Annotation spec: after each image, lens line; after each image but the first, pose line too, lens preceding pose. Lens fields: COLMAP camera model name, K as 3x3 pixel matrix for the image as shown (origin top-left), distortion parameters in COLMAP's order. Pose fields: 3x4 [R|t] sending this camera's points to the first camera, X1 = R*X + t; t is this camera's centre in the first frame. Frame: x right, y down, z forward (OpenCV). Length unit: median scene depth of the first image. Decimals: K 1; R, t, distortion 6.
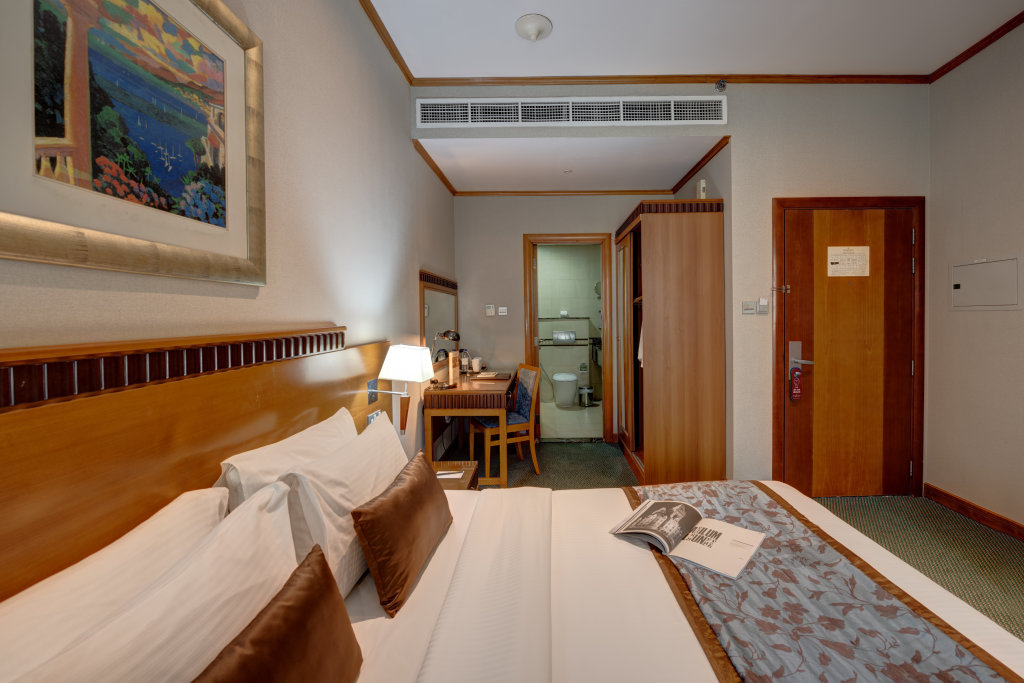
lens RADIAL K [[444.1, 0, 512.0], [0, 444.1, 341.5], [0, 0, 1]] dist [-0.001800, 0.000493]
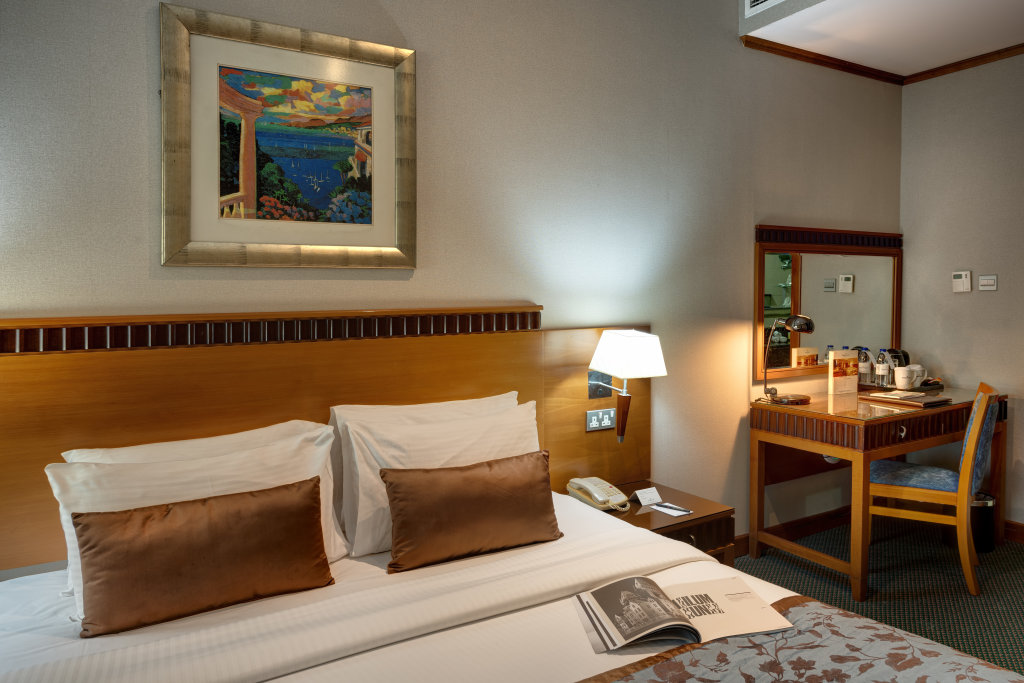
lens RADIAL K [[662.2, 0, 512.0], [0, 662.2, 341.5], [0, 0, 1]] dist [-0.002922, -0.000700]
pose [[0.548304, 0.071207, -0.833242, 1.102454], [-0.048265, 0.997402, 0.053475, -0.046066], [0.834885, 0.010896, 0.550316, 0.308151]]
